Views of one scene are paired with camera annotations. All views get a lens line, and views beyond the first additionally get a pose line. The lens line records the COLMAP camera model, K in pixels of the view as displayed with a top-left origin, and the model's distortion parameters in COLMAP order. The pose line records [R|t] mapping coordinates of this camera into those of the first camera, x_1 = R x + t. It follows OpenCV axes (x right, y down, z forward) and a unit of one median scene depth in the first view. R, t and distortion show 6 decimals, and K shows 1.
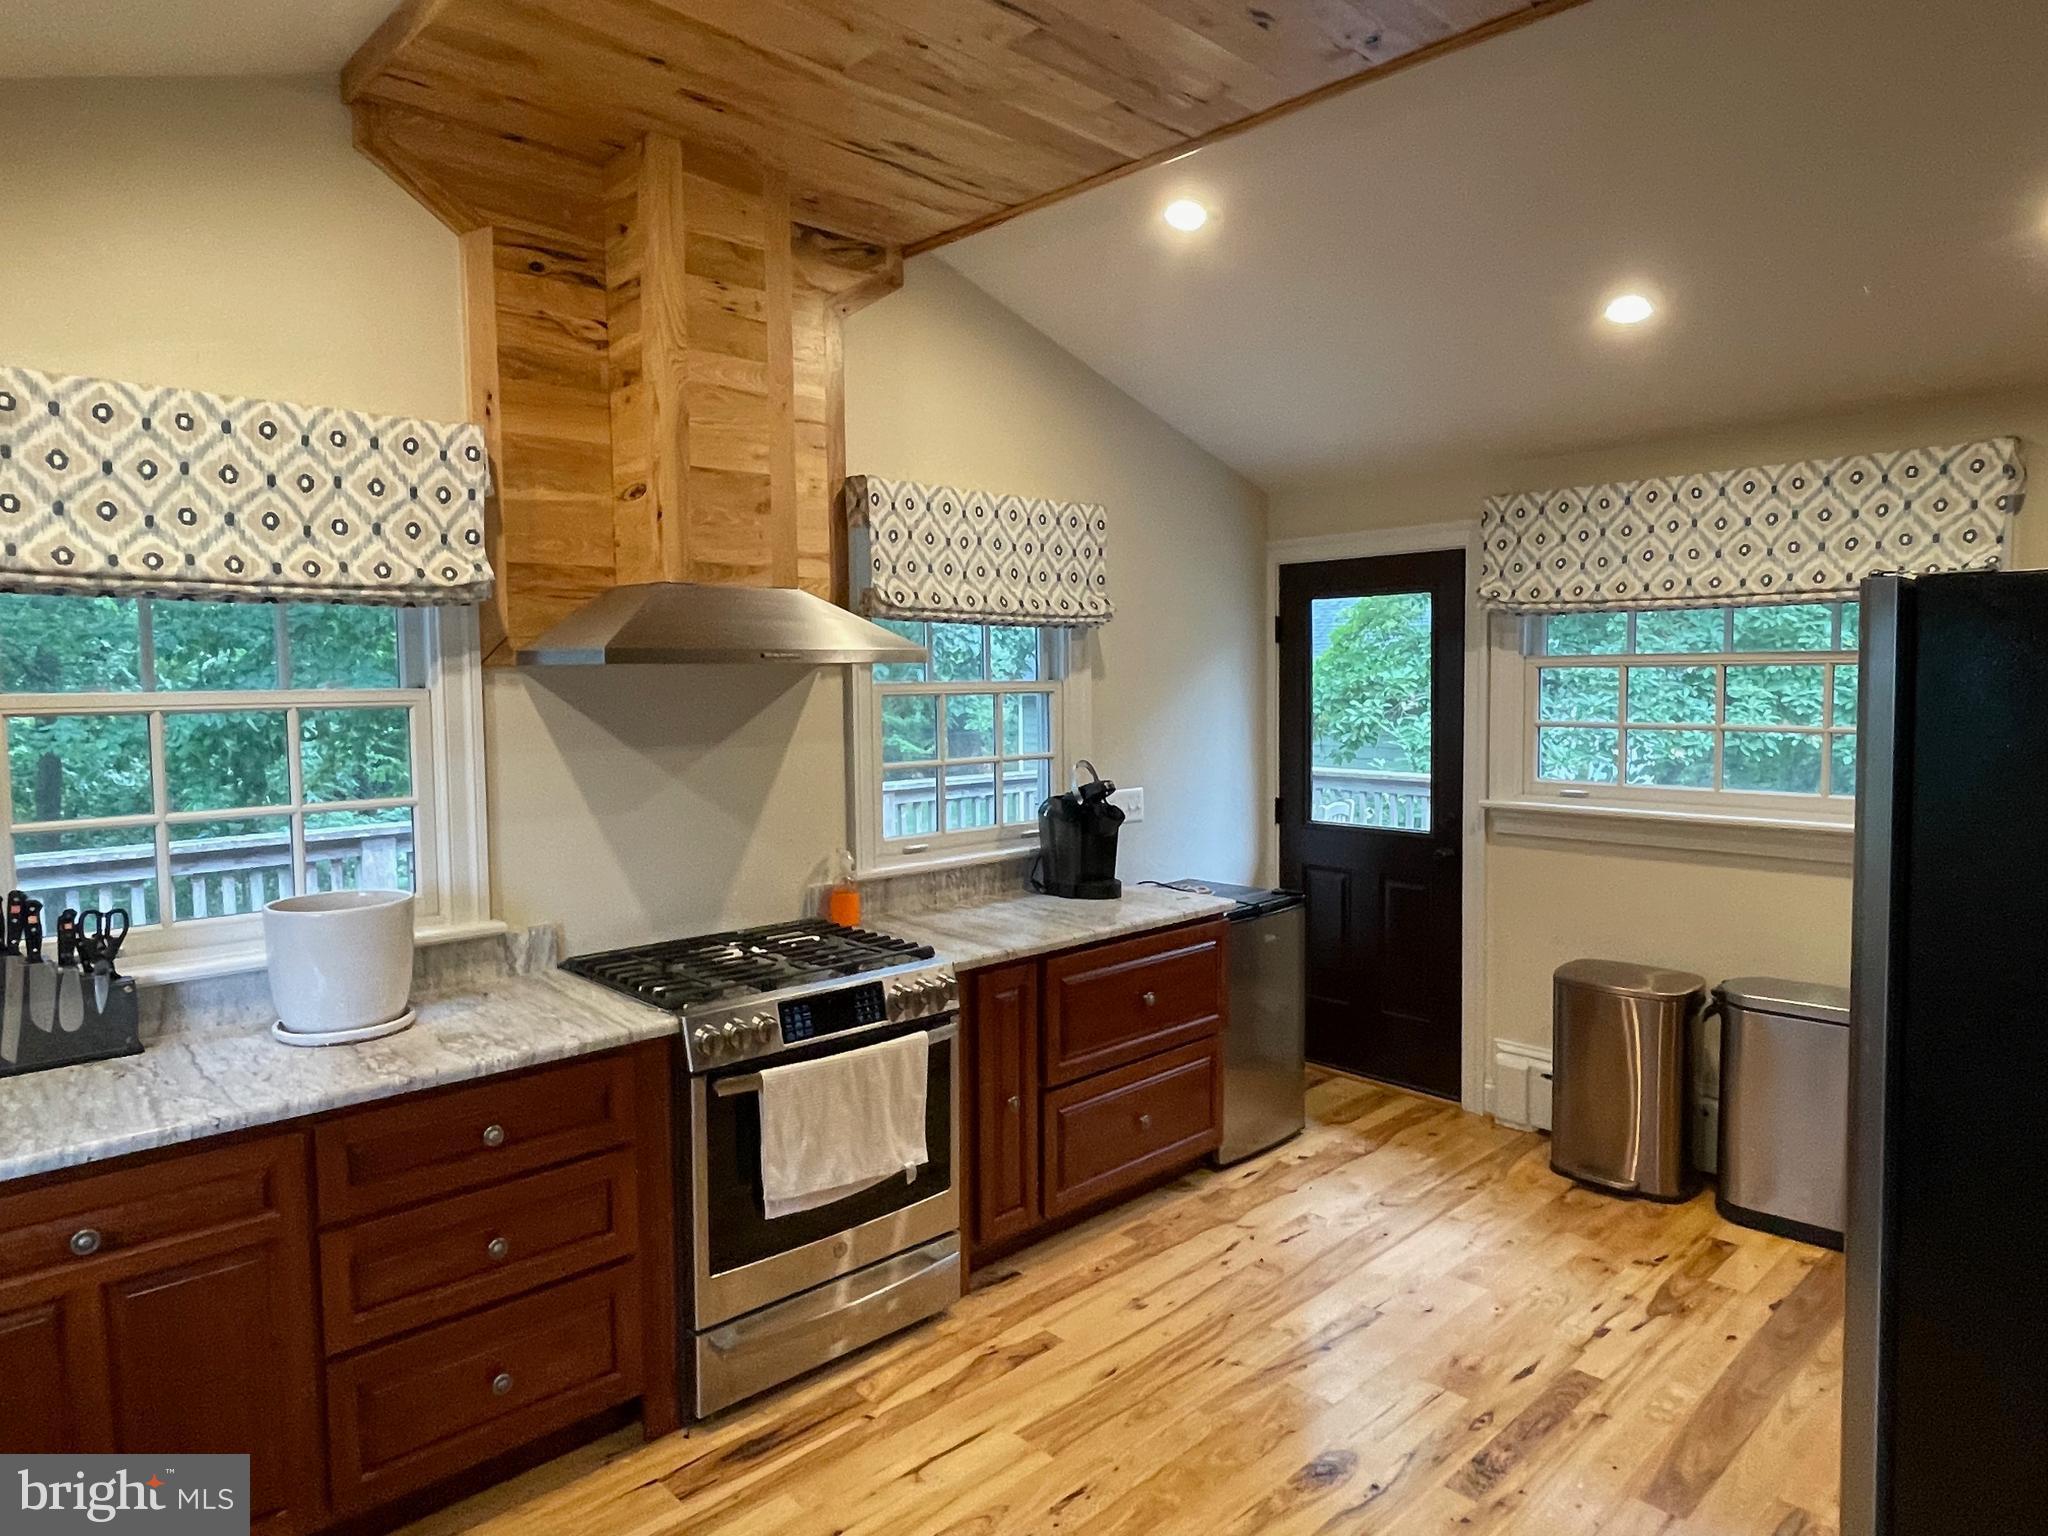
lens RADIAL K [[1286.3, 0, 1010.9], [0, 1286.3, 759.1], [0, 0, 1]] dist [-0.000087, 0.000711]
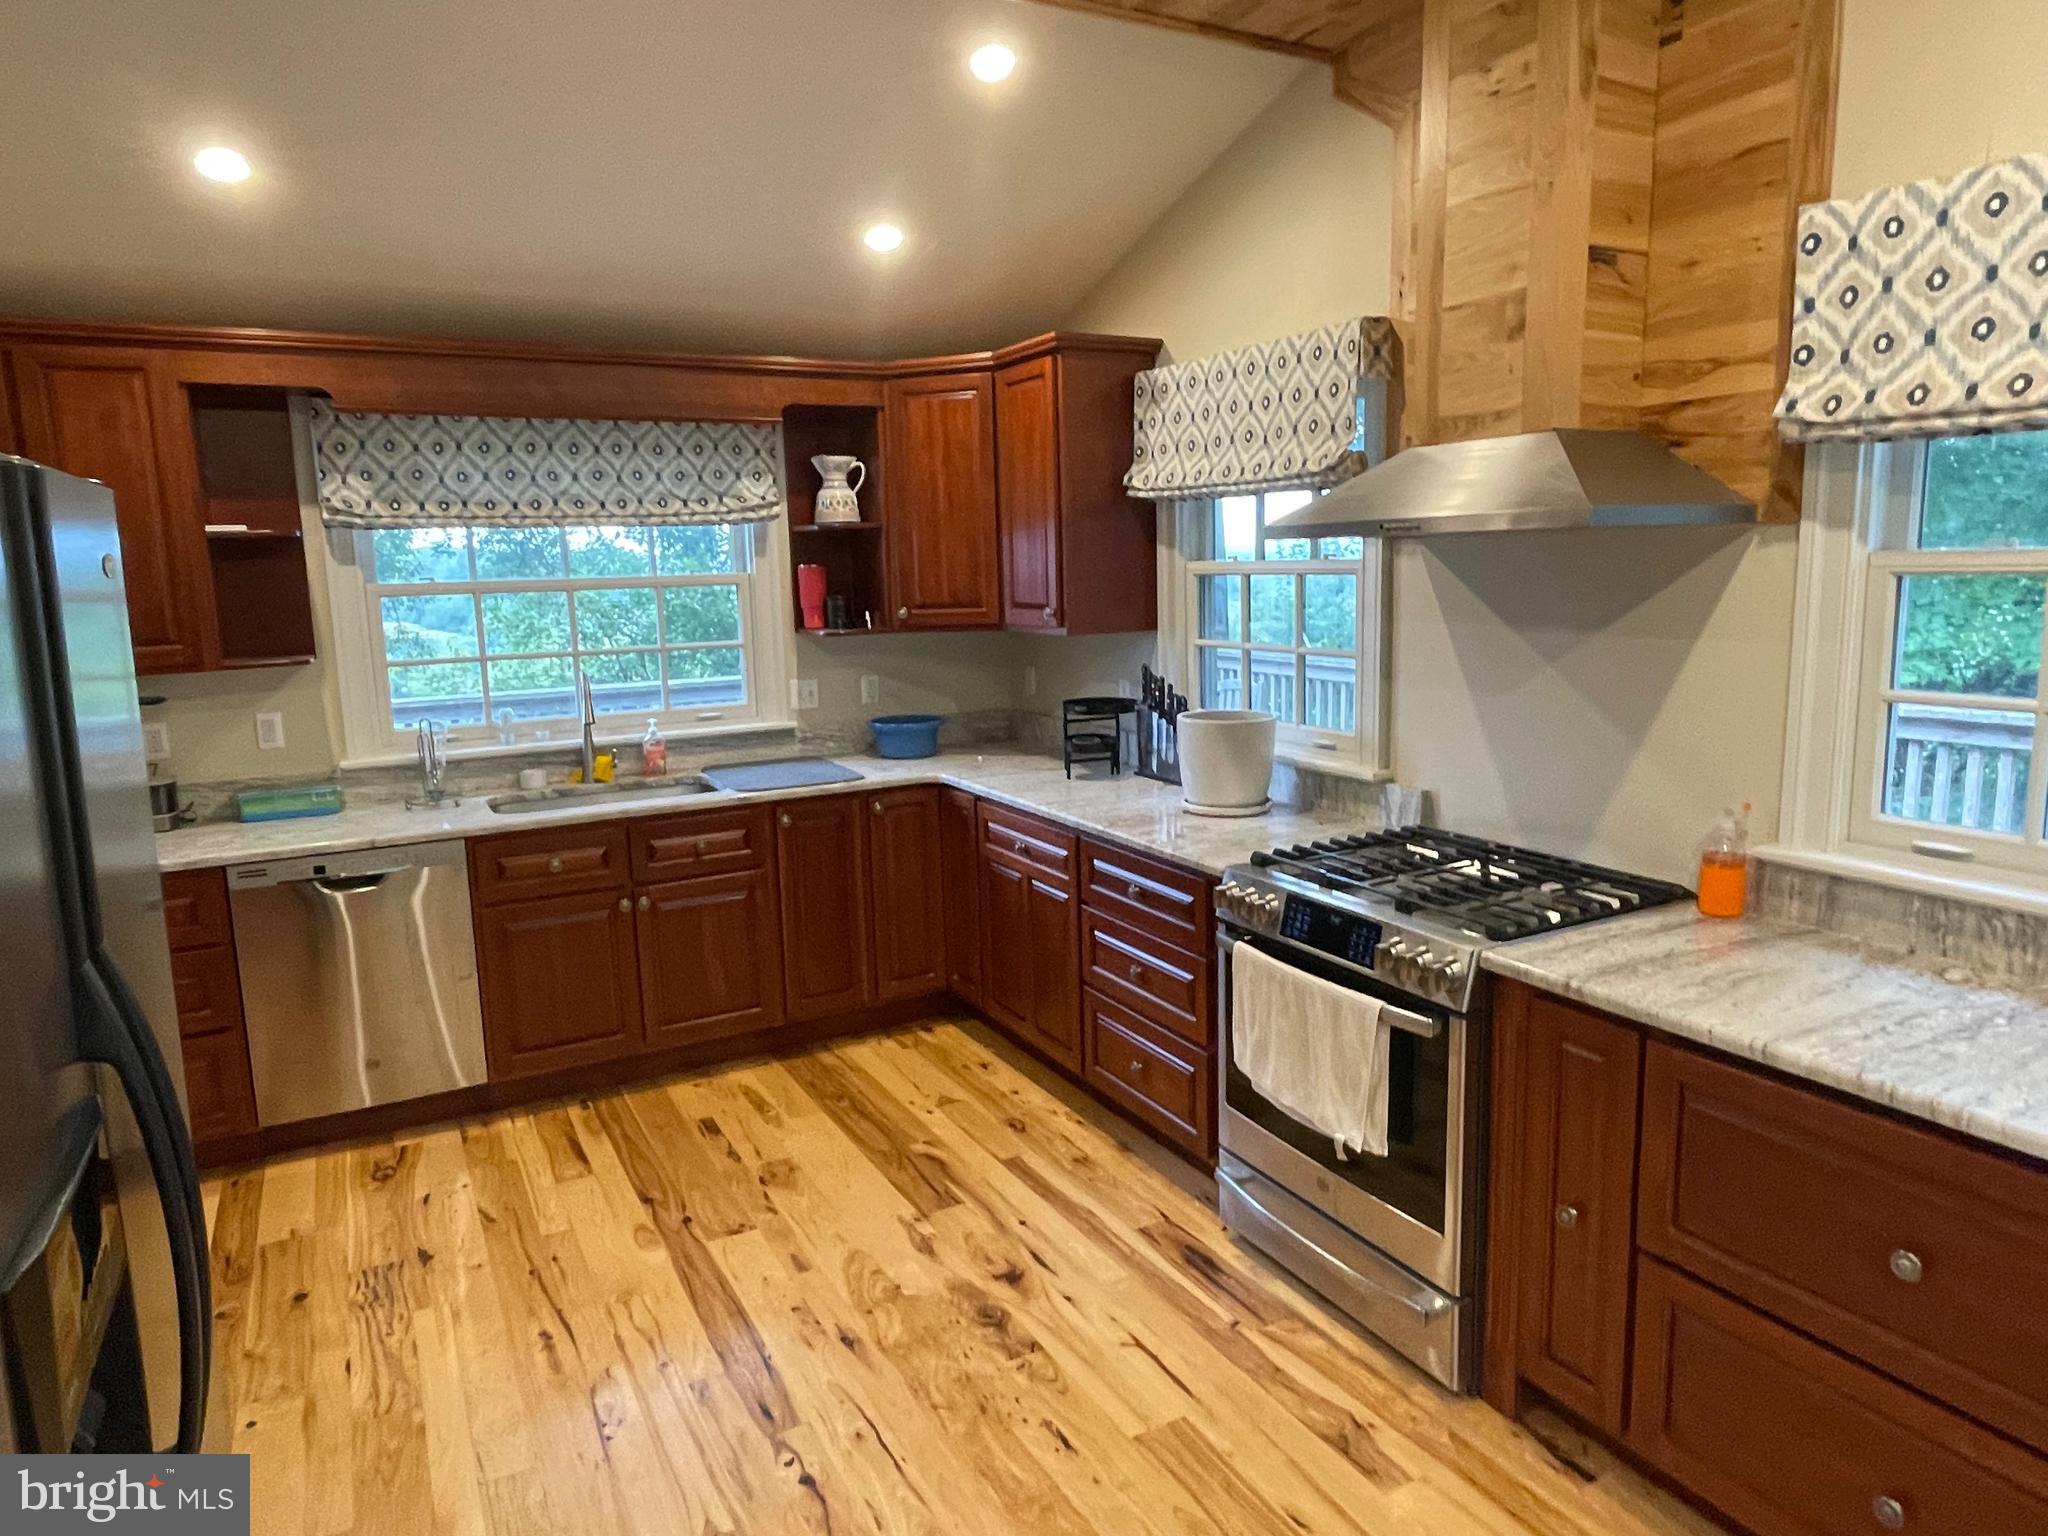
lens RADIAL K [[1286.3, 0, 1010.9], [0, 1286.3, 759.1], [0, 0, 1]] dist [-0.000087, 0.000711]
pose [[-0.274454, 0.174902, -0.945560, 0.712991], [-0.028120, 0.981439, 0.189701, -0.082150], [0.961189, 0.078653, -0.264442, 0.963335]]
